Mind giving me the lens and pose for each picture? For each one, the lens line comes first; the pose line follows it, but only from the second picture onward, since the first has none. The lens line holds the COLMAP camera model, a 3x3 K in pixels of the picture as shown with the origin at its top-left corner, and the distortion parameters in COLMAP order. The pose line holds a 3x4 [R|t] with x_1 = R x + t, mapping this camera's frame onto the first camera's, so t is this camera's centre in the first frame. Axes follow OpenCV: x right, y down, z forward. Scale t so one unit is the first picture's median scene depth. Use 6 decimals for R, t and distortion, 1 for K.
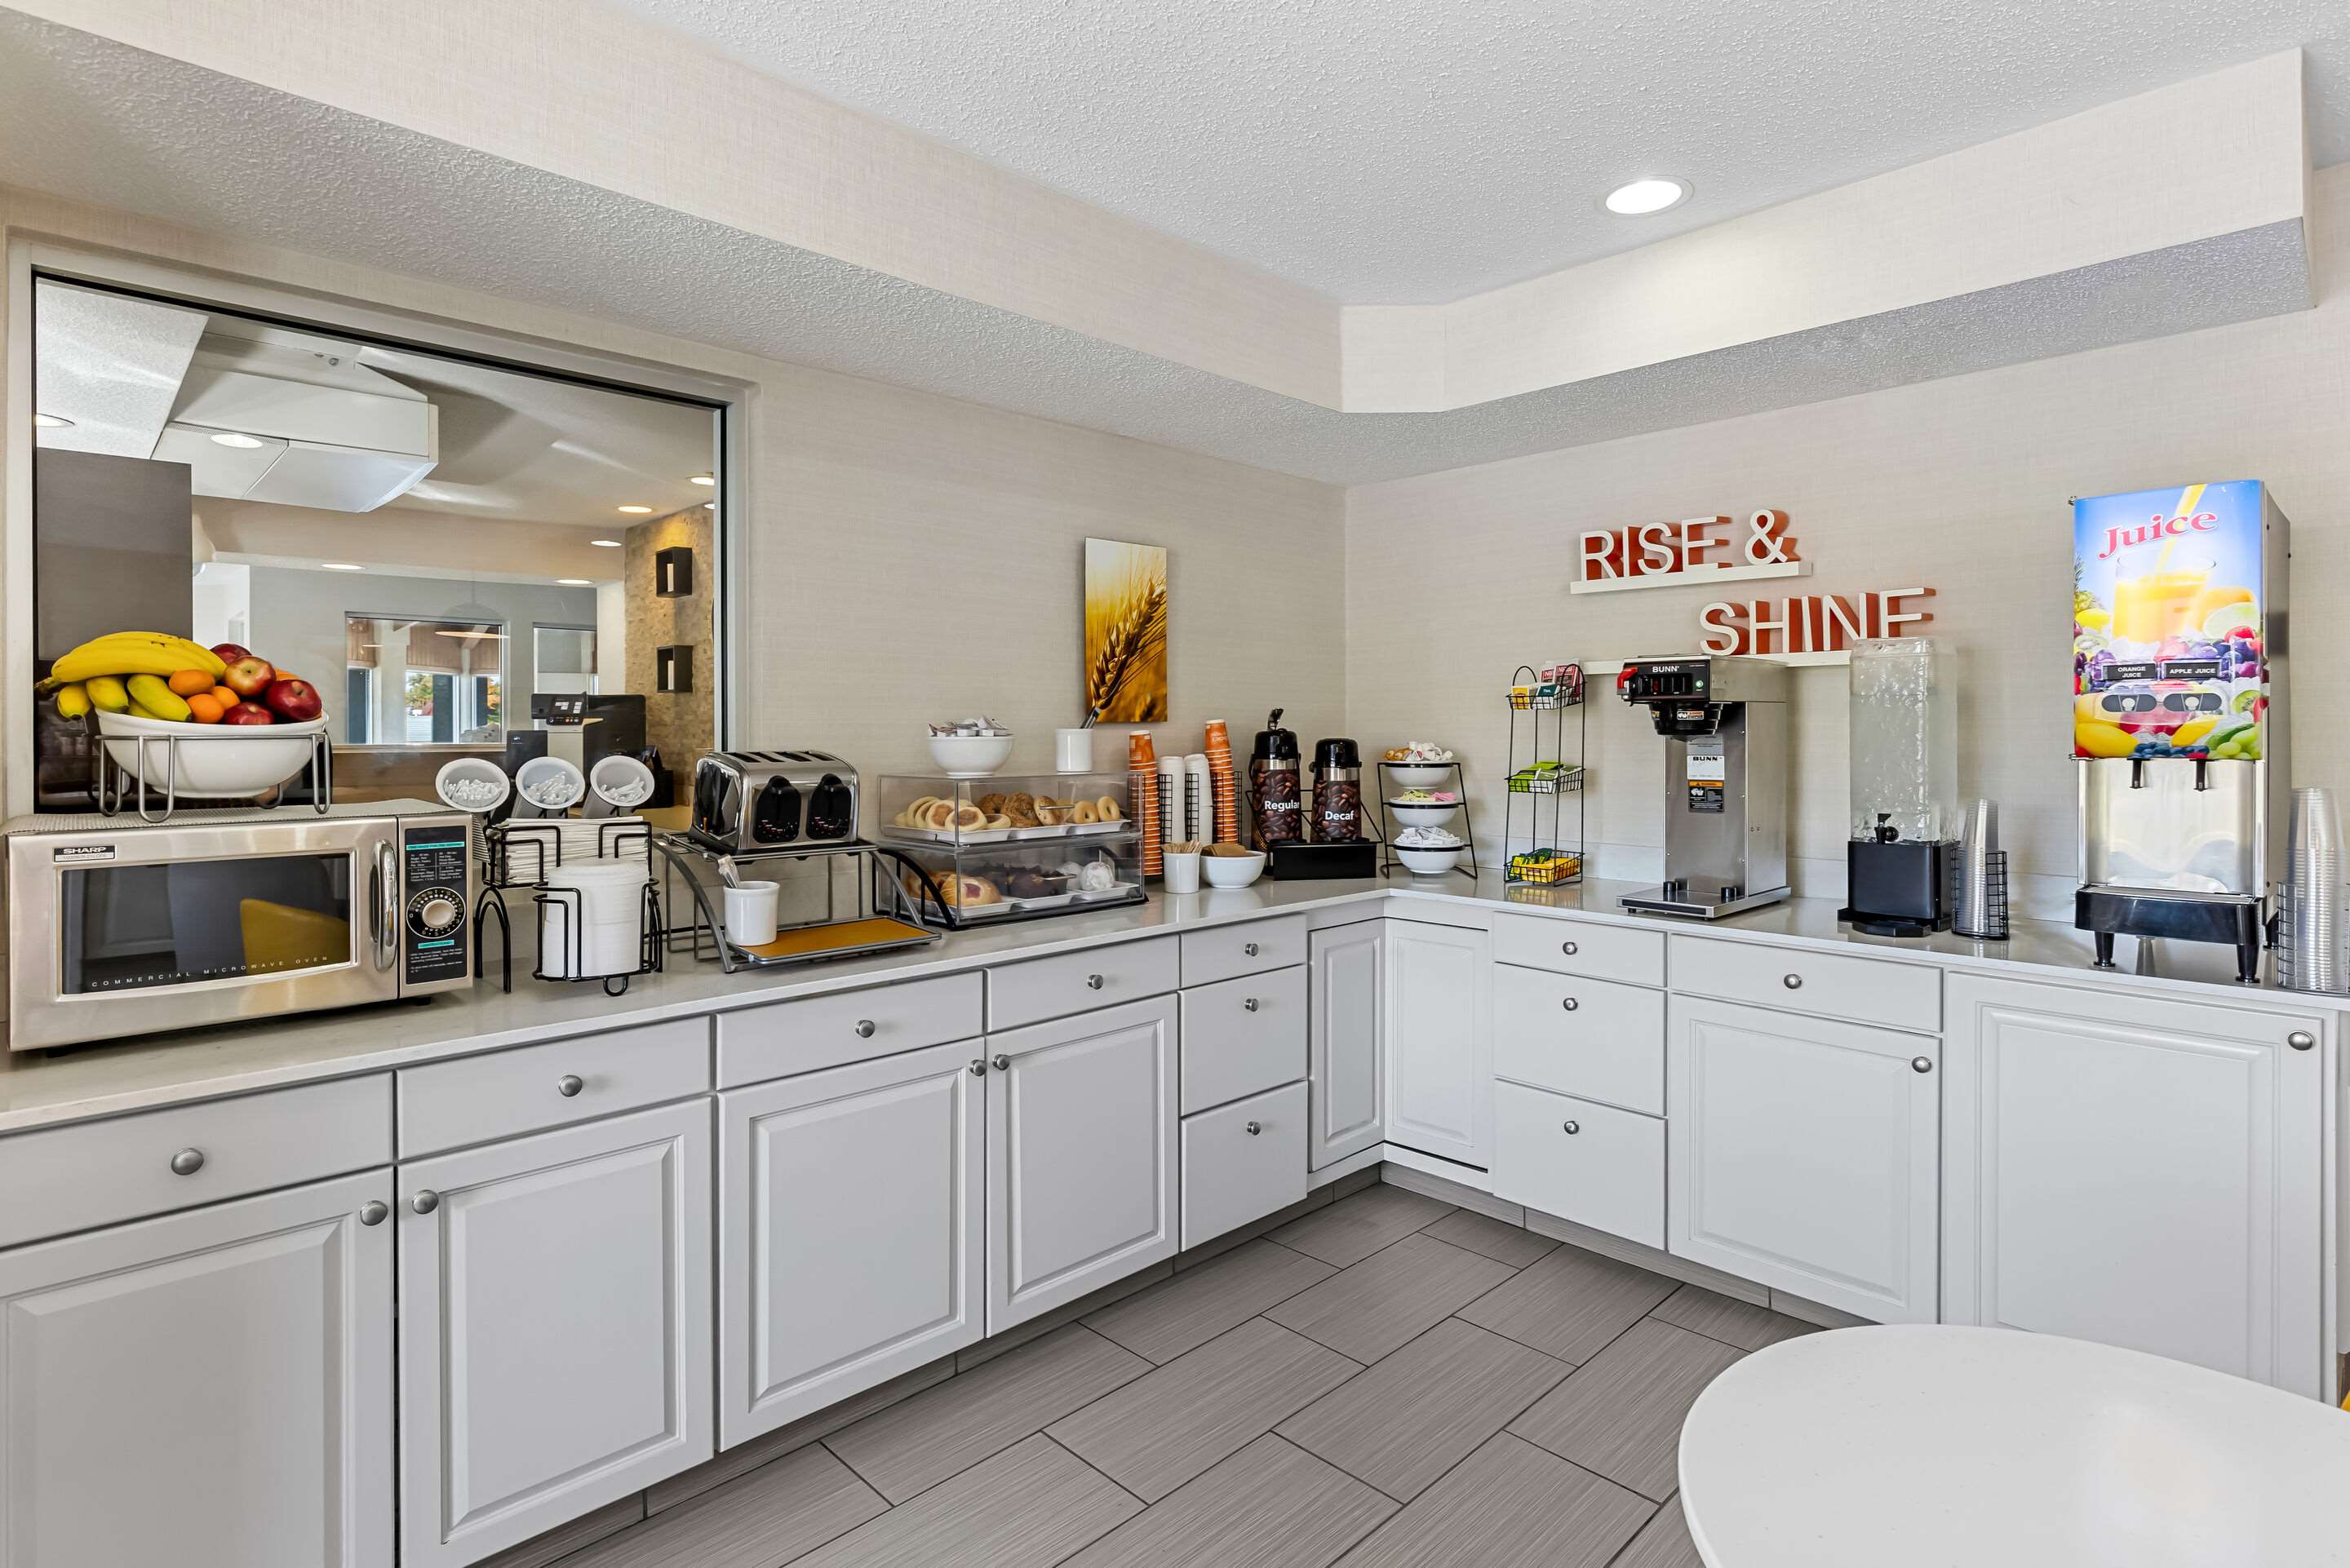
lens RADIAL K [[1171.9, 0, 1177.9], [0, 1171.9, 741.1], [0, 0, 1]] dist [-0.001375, 0.008572]
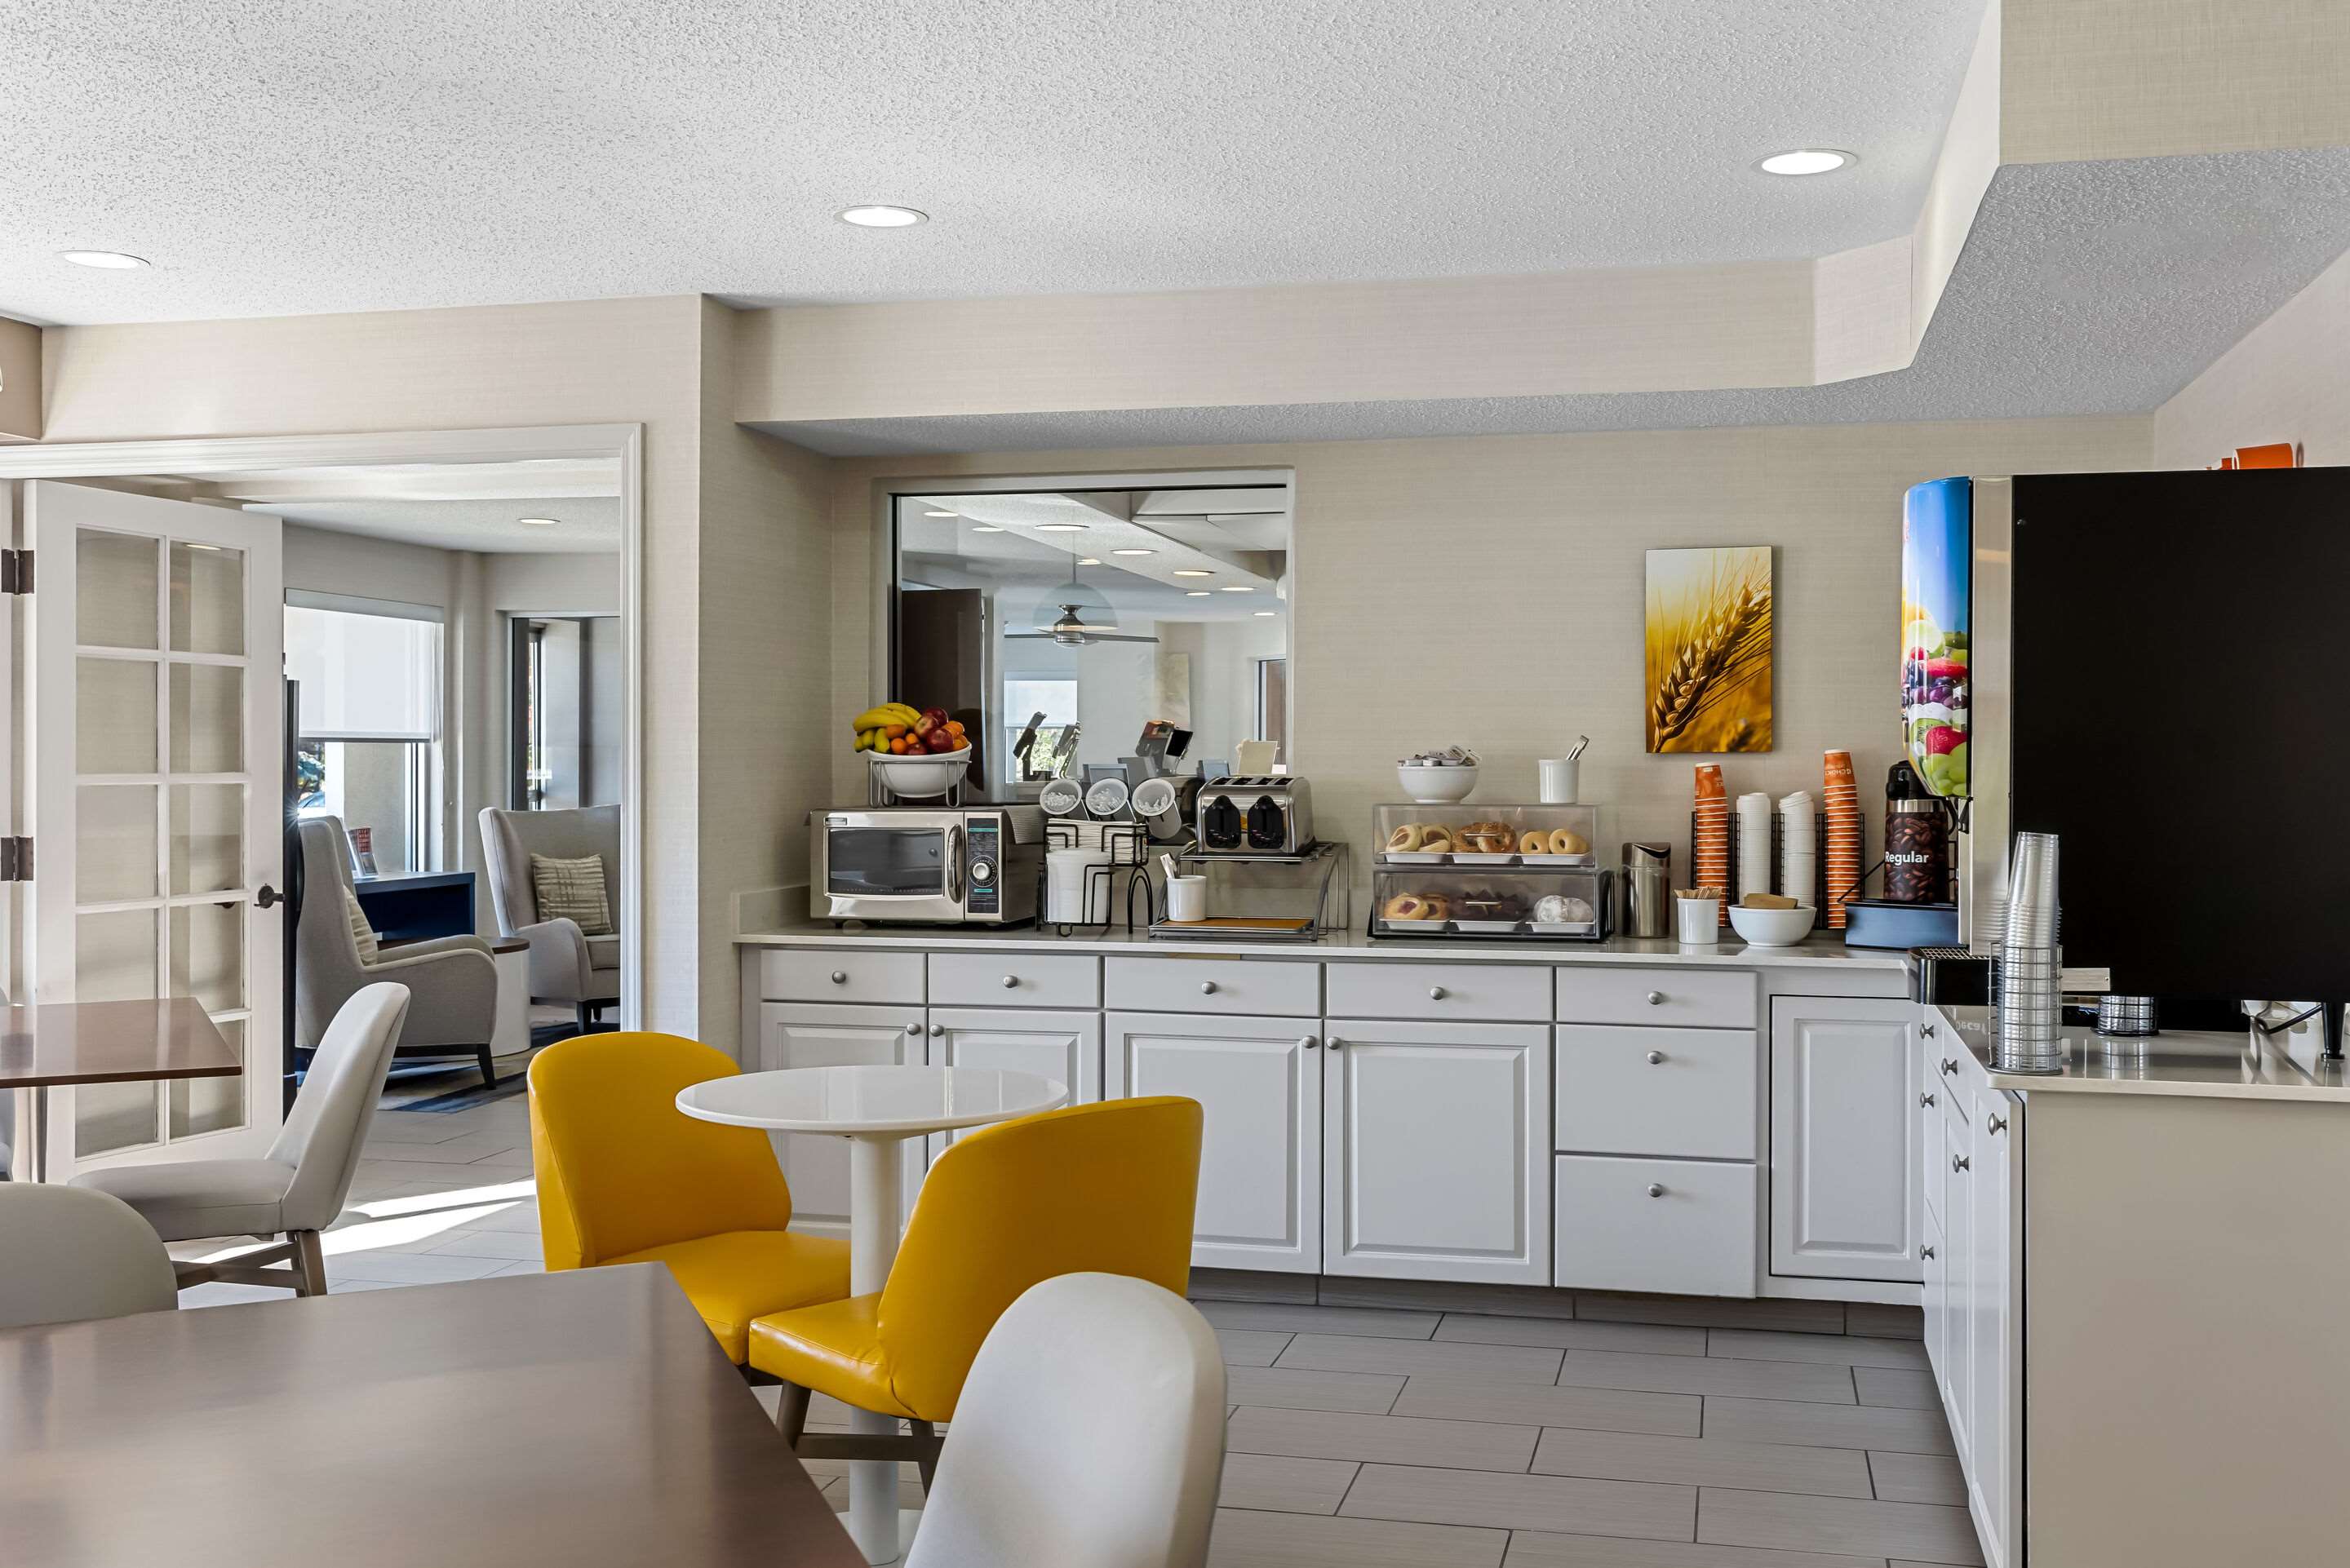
lens RADIAL K [[2339.7, 0, 1175.0], [0, 2339.7, 784.0], [0, 0, 1]] dist [0.118441, -0.000327]
pose [[0.530229, 0.012236, -0.847766, 1.437833], [-0.012413, 0.999901, 0.006669, 0.000663], [0.847763, 0.006987, 0.530329, -0.314962]]
